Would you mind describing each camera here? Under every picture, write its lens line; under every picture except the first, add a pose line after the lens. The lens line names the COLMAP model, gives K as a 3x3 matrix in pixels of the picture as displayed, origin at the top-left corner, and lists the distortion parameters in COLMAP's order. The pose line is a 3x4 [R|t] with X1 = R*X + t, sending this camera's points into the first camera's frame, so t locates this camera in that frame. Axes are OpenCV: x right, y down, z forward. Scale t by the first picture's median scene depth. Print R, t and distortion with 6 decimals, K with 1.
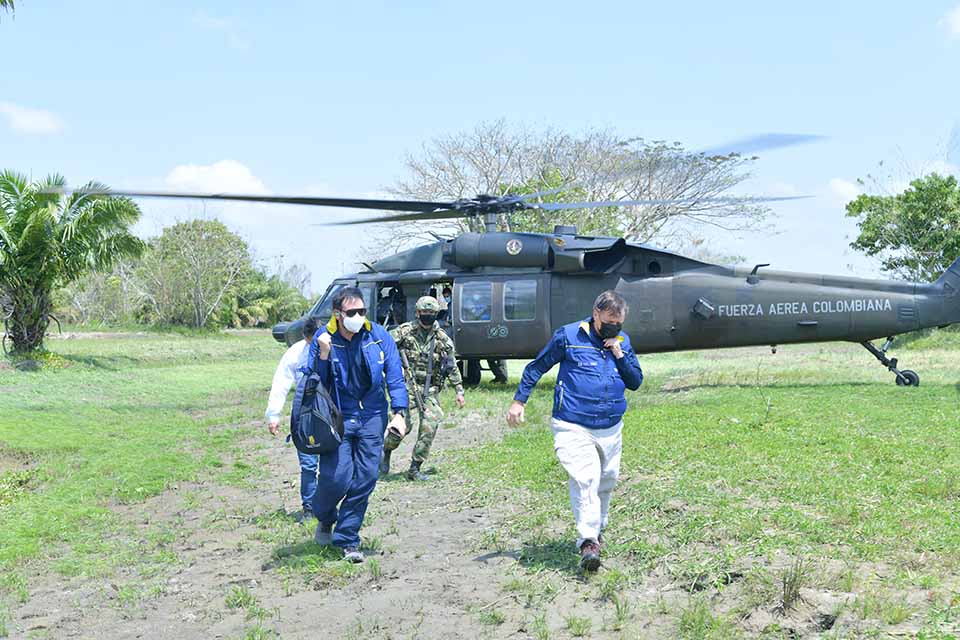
lens RADIAL K [[1201.2, 0, 480.0], [0, 1201.2, 320.0], [0, 0, 1]] dist [0.000099, -0.002934]
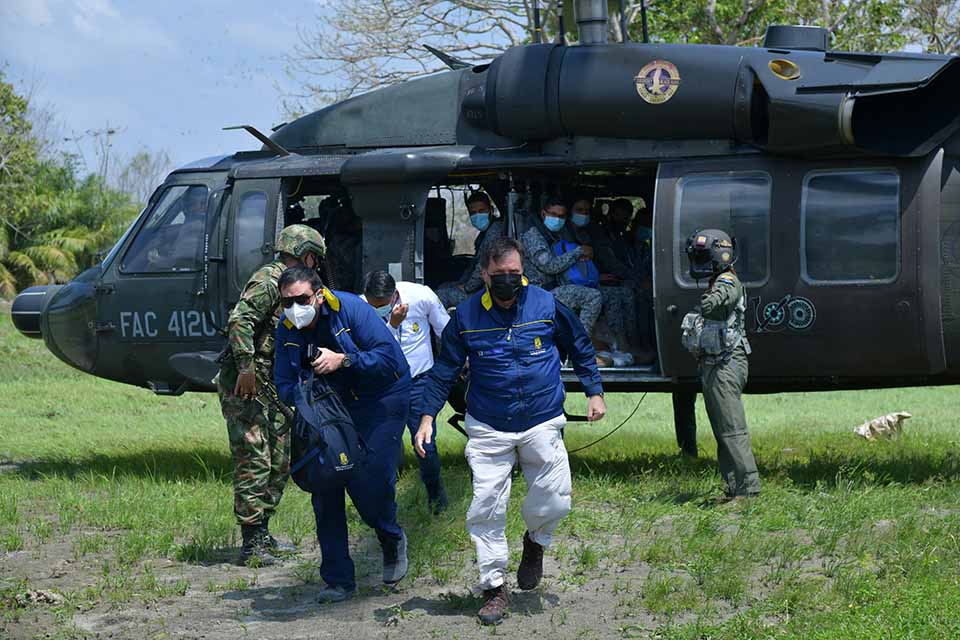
lens RADIAL K [[2527.8, 0, 480.0], [0, 2527.8, 320.0], [0, 0, 1]] dist [-0.041836, 1.172556]
pose [[0.999406, 0.007615, -0.033600, 0.001146], [-0.007092, 0.999852, 0.015647, -0.000667], [0.033714, -0.015399, 0.999313, 0.215881]]
